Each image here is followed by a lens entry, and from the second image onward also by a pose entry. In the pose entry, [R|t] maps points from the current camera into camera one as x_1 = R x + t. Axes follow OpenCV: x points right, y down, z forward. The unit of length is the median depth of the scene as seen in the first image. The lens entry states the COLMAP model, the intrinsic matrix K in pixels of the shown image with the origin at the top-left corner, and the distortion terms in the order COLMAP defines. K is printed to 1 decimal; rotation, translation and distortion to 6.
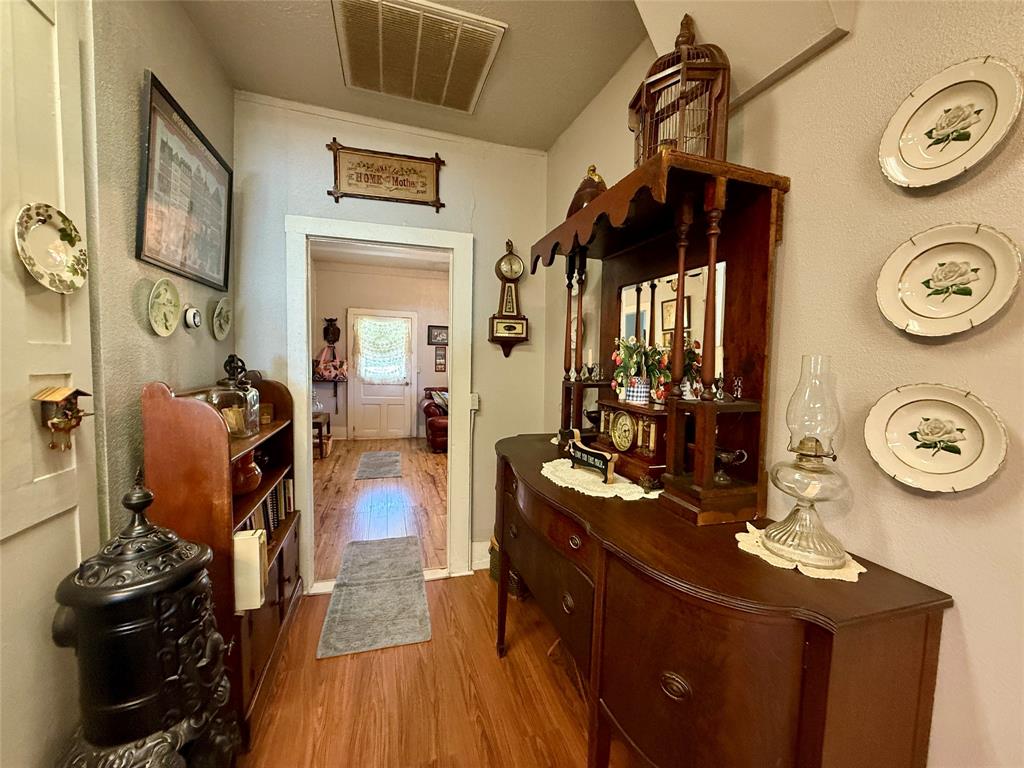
lens RADIAL K [[407.9, 0, 512.9], [0, 407.9, 385.4], [0, 0, 1]] dist [0.000941, -0.000251]
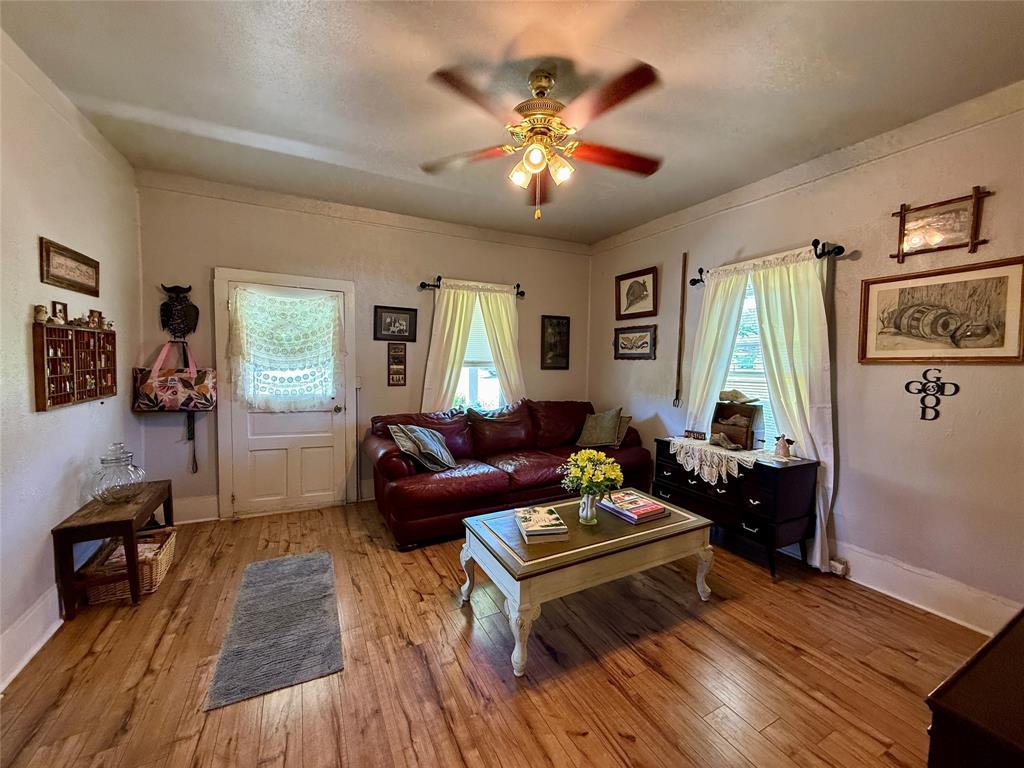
lens RADIAL K [[407.9, 0, 514.1], [0, 407.9, 385.4], [0, 0, 1]] dist [0.000941, -0.000251]
pose [[0.983275, -0.018166, 0.181218, -0.128158], [0.018014, 0.999835, 0.002484, -0.034528], [-0.181234, 0.000822, 0.983440, 0.424445]]
